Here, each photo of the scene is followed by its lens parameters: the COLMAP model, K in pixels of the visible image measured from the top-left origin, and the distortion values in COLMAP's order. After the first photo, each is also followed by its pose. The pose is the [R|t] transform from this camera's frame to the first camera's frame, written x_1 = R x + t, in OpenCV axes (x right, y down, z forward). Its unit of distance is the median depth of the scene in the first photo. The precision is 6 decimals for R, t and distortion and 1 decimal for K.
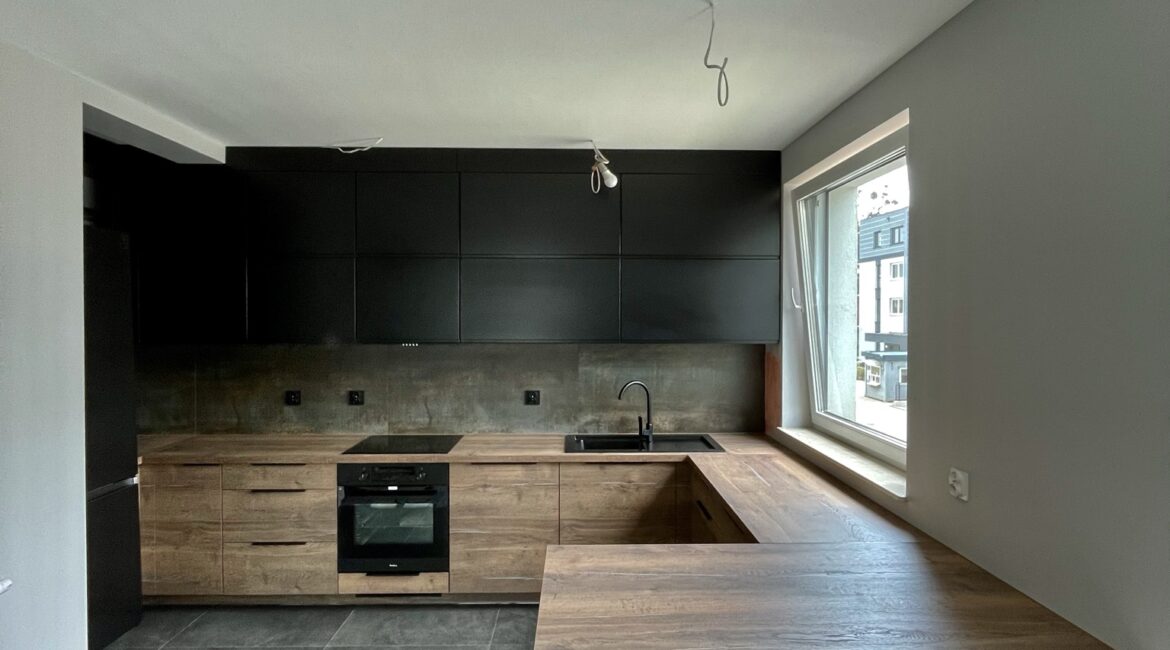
lens RADIAL K [[634.4, 0, 588.1], [0, 634.4, 319.4], [0, 0, 1]] dist [-0.003142, 0.000589]
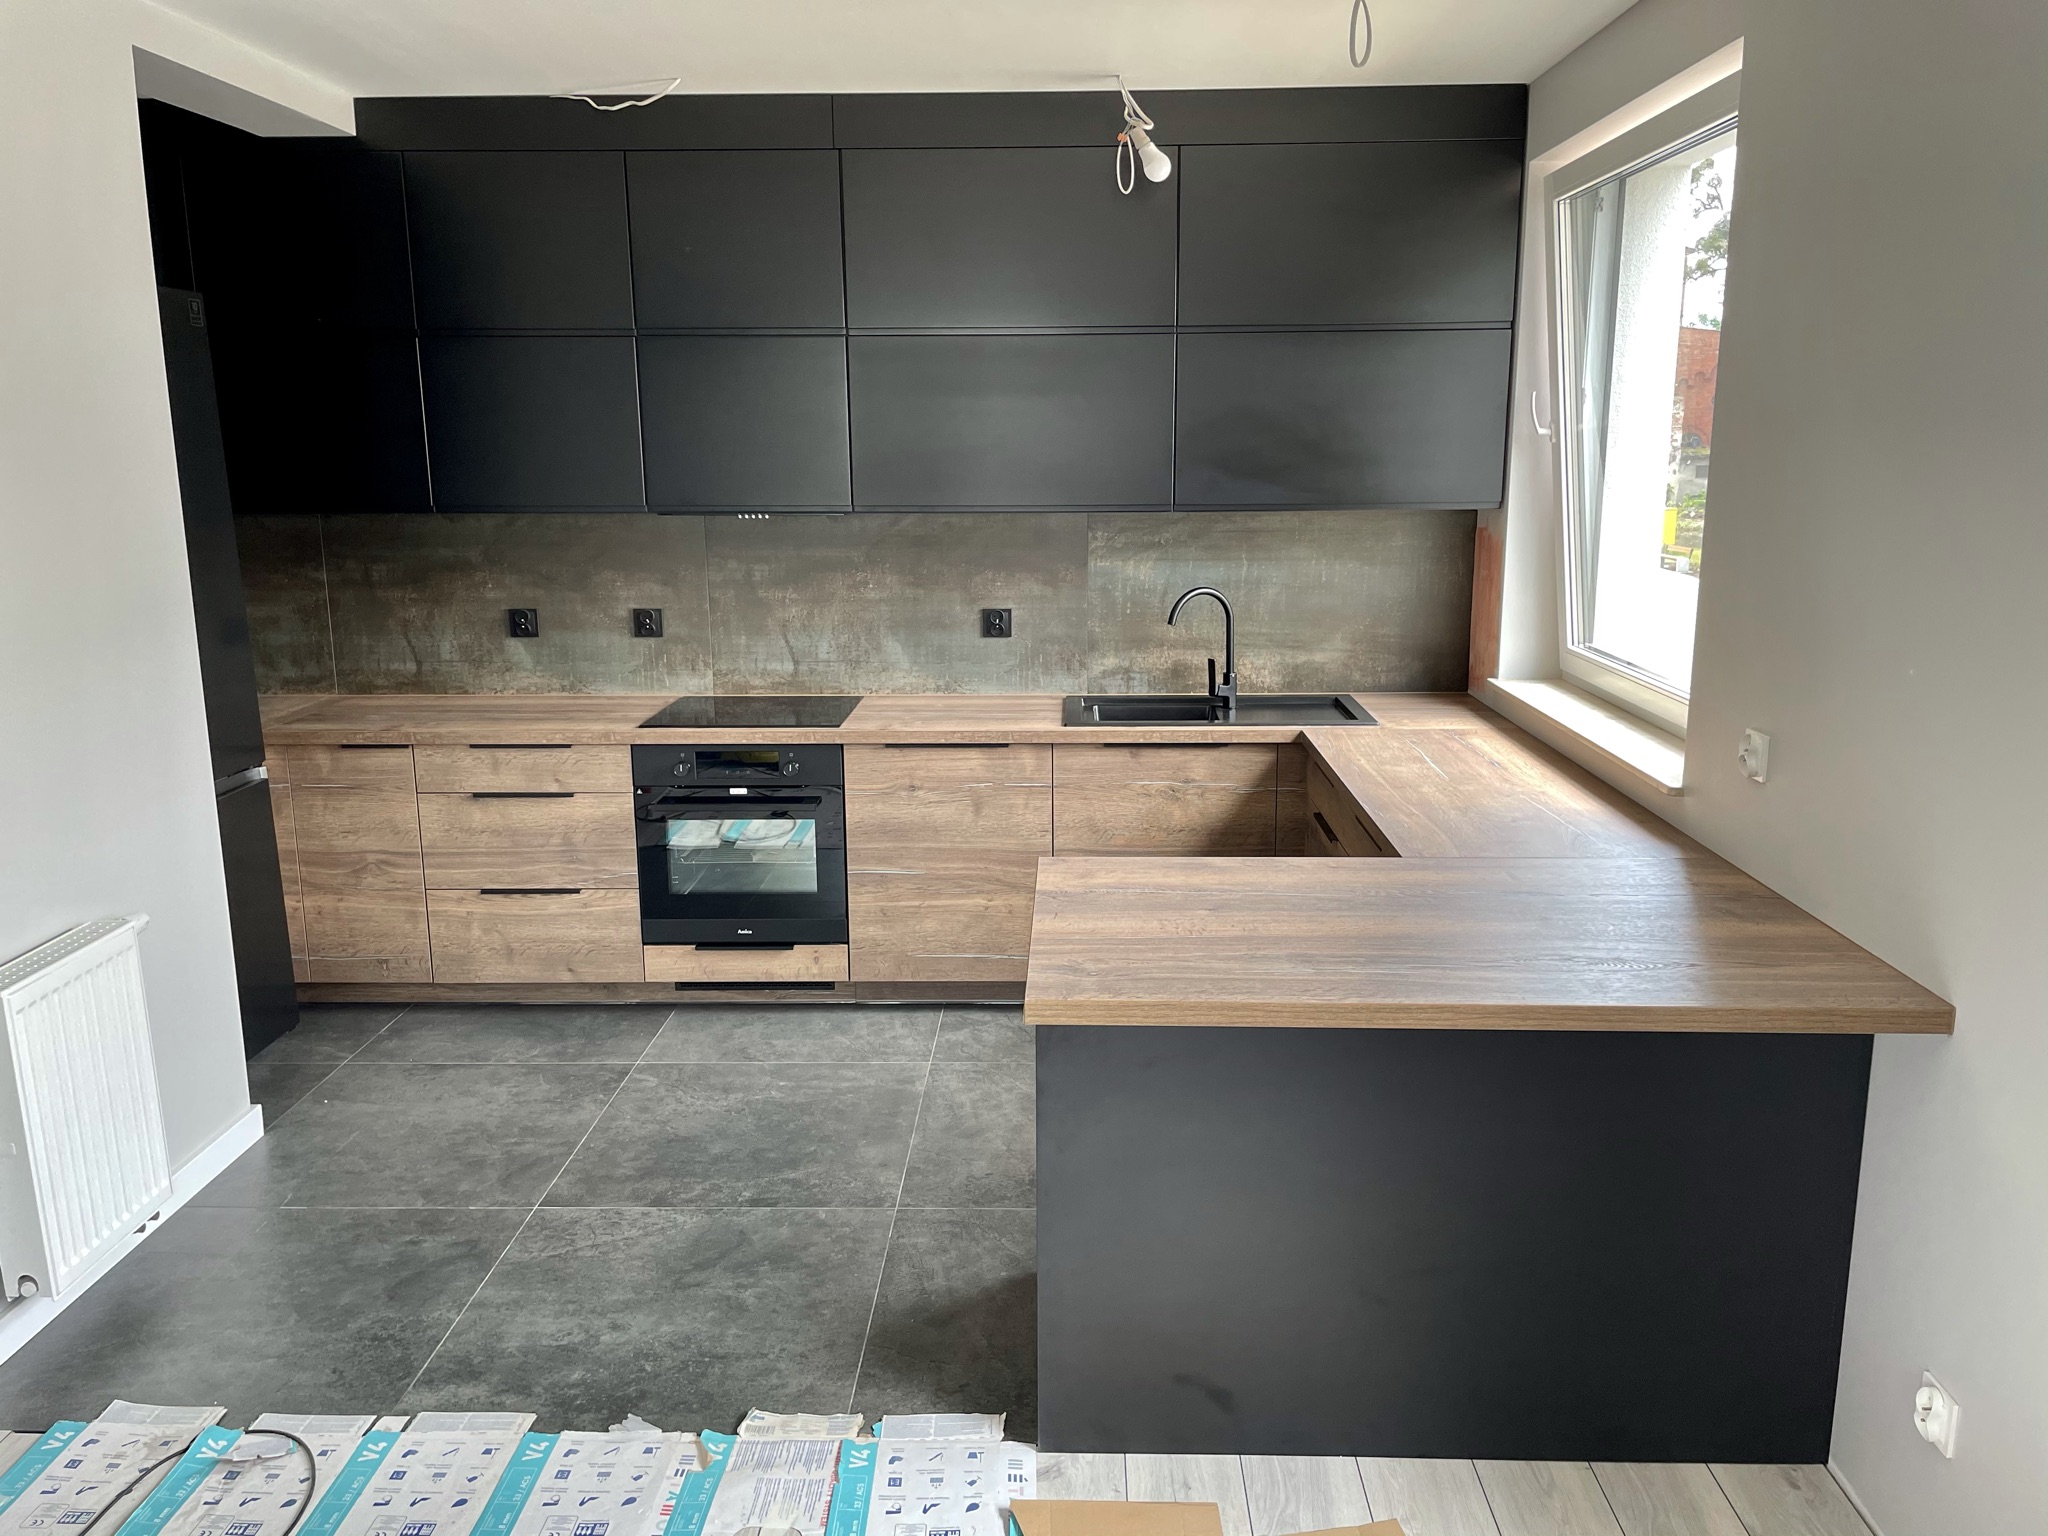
lens RADIAL K [[1538.6, 0, 1031.1], [0, 1538.6, 745.9], [0, 0, 1]] dist [0.093434, -0.114902]
pose [[0.998772, 0.001952, -0.049497, -0.000106], [0.007429, 0.982020, 0.188630, -0.011152], [0.048975, -0.188766, 0.980800, -0.229252]]
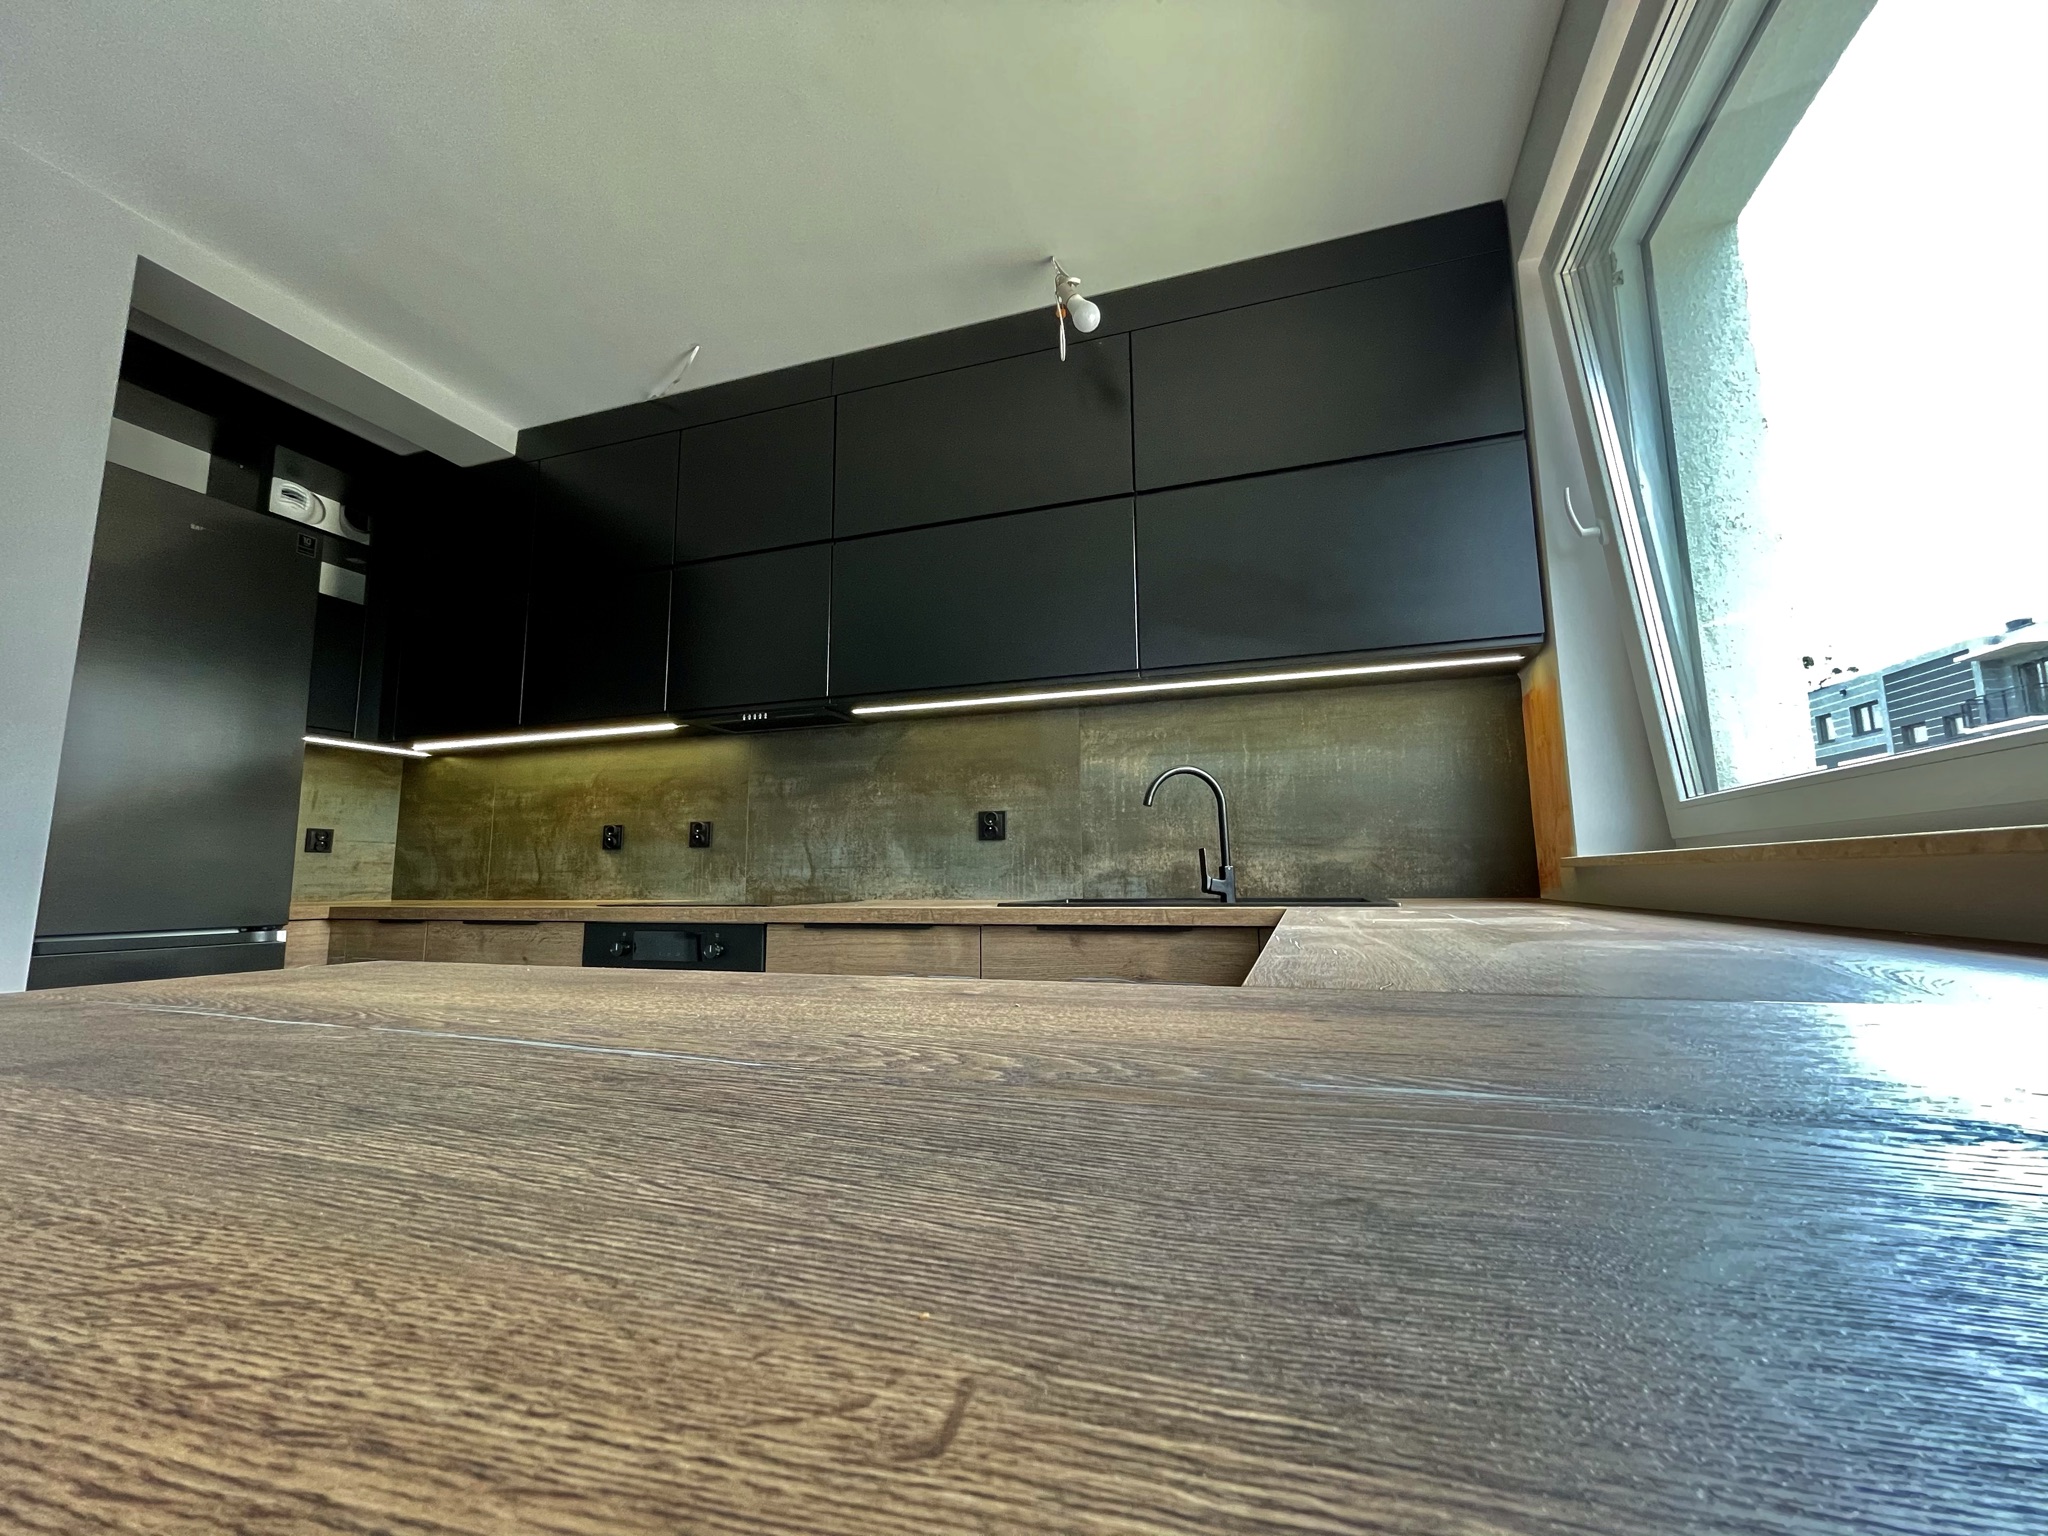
lens RADIAL K [[834.1, 0, 1020.2], [0, 834.1, 764.0], [0, 0, 1]] dist [-0.002965, -0.000094]
pose [[0.939959, -0.056275, -0.336615, 0.170288], [0.006986, 0.989278, -0.145879, 0.188196], [0.341215, 0.134769, 0.930274, 0.437367]]
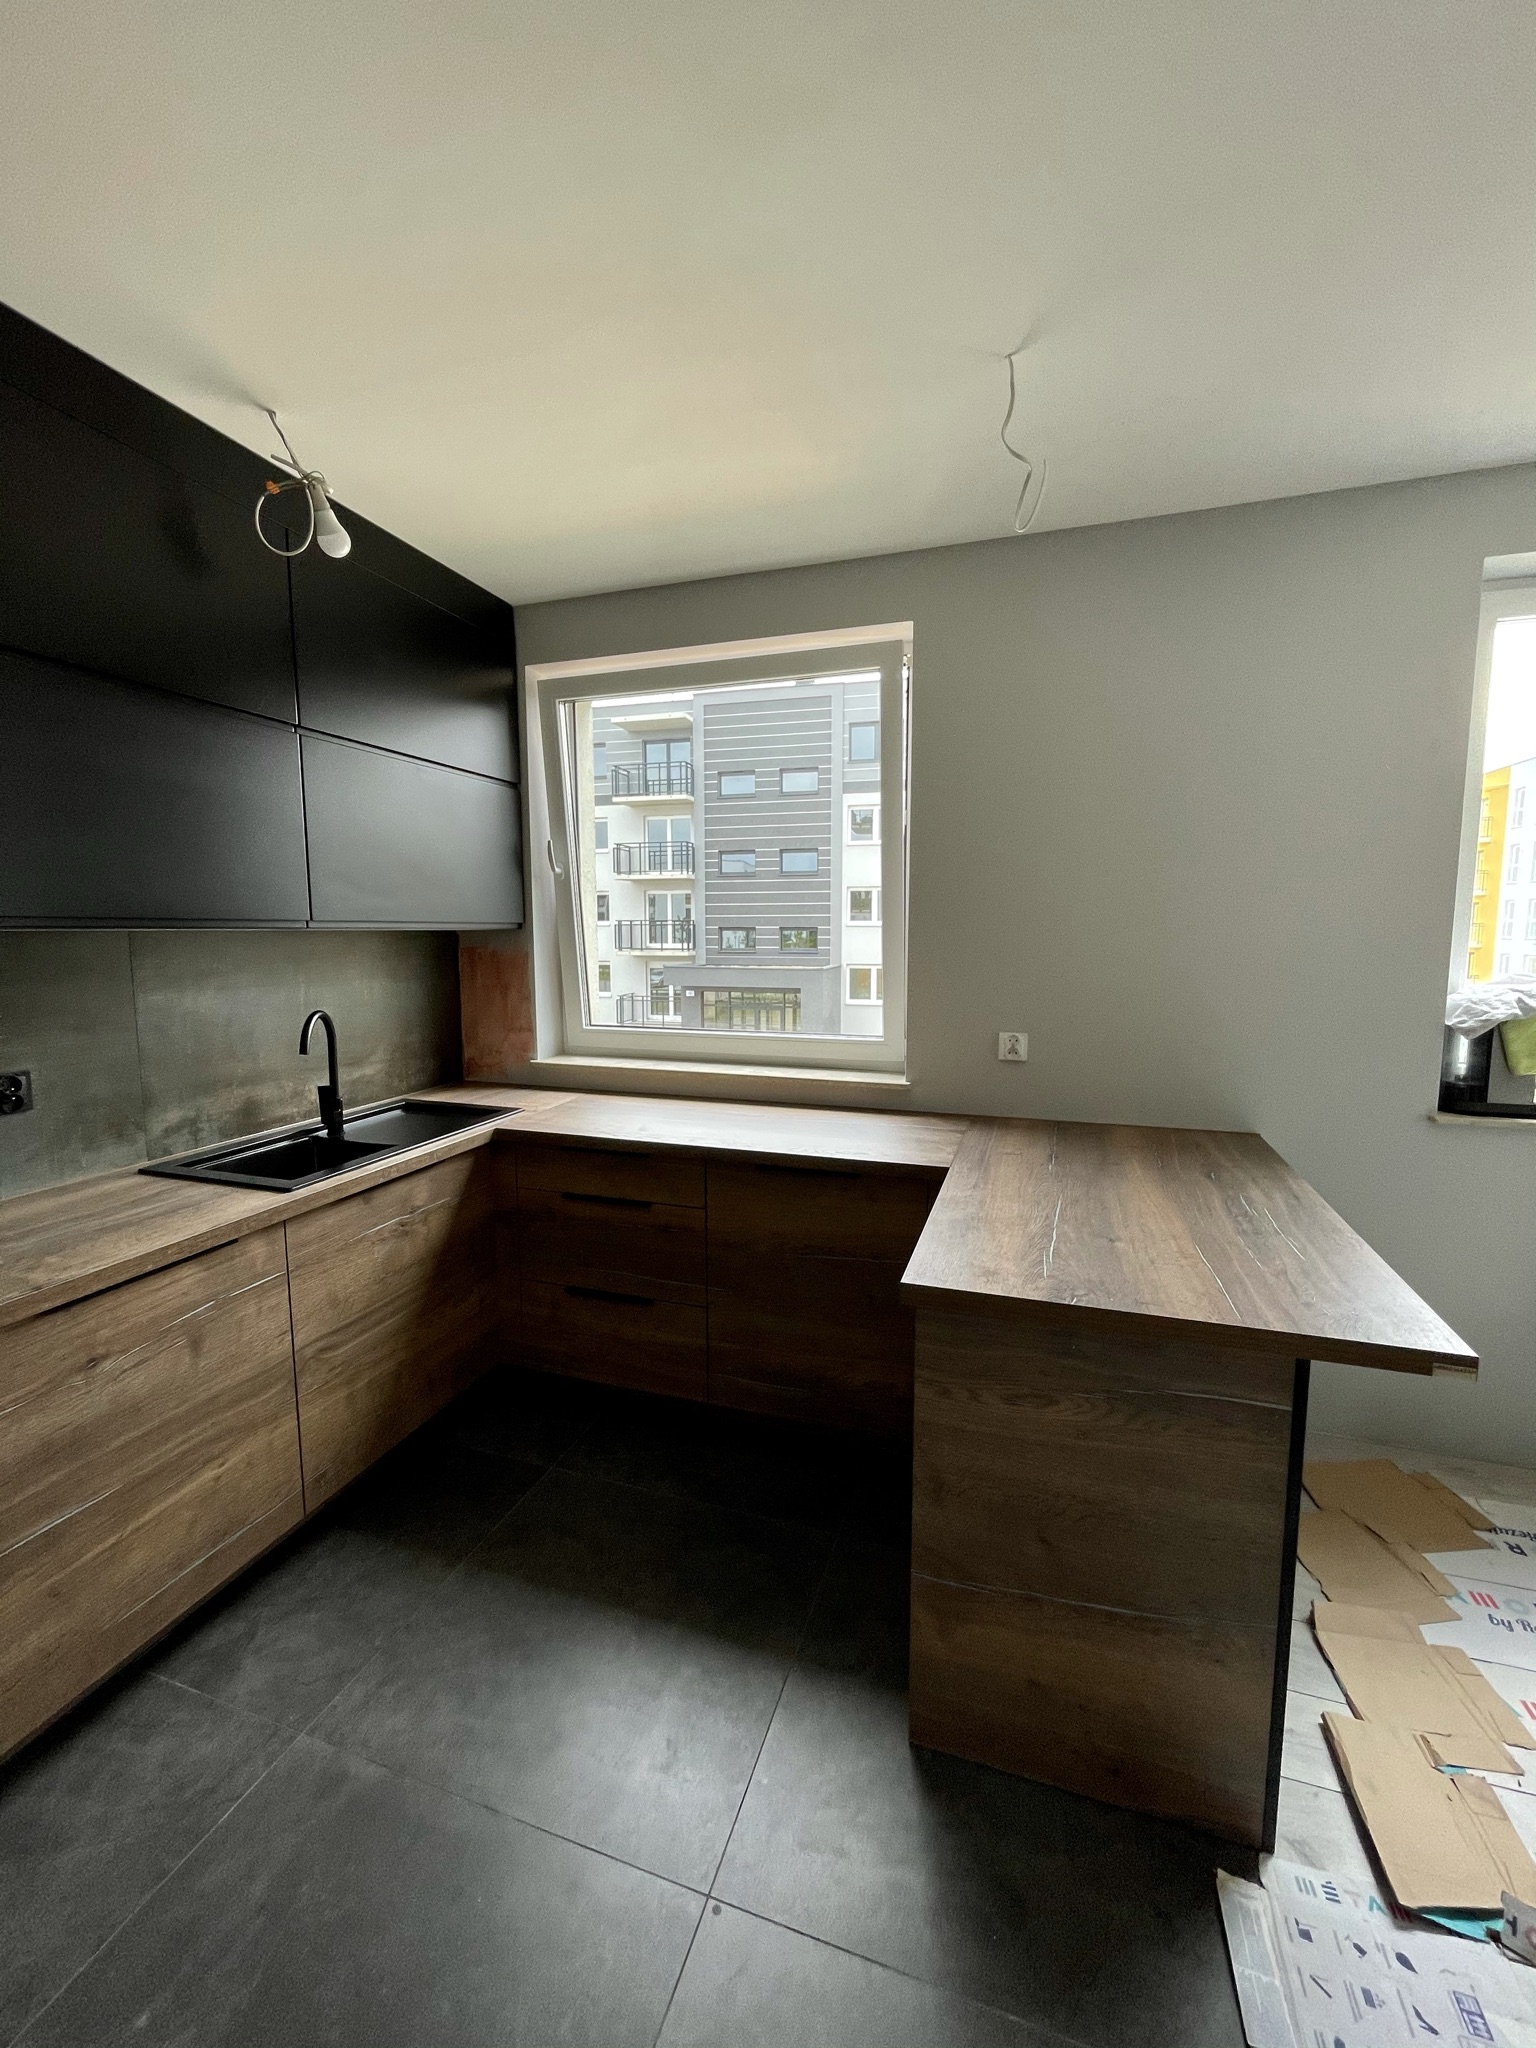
lens RADIAL K [[834.1, 0, 771.5], [0, 834.1, 1018.8], [0, 0, 1]] dist [-0.002965, -0.000094]
pose [[0.338680, -0.102870, 0.935261, -0.402586], [0.009988, 0.994342, 0.105751, 0.042935], [-0.940848, -0.026474, 0.337792, 0.503375]]
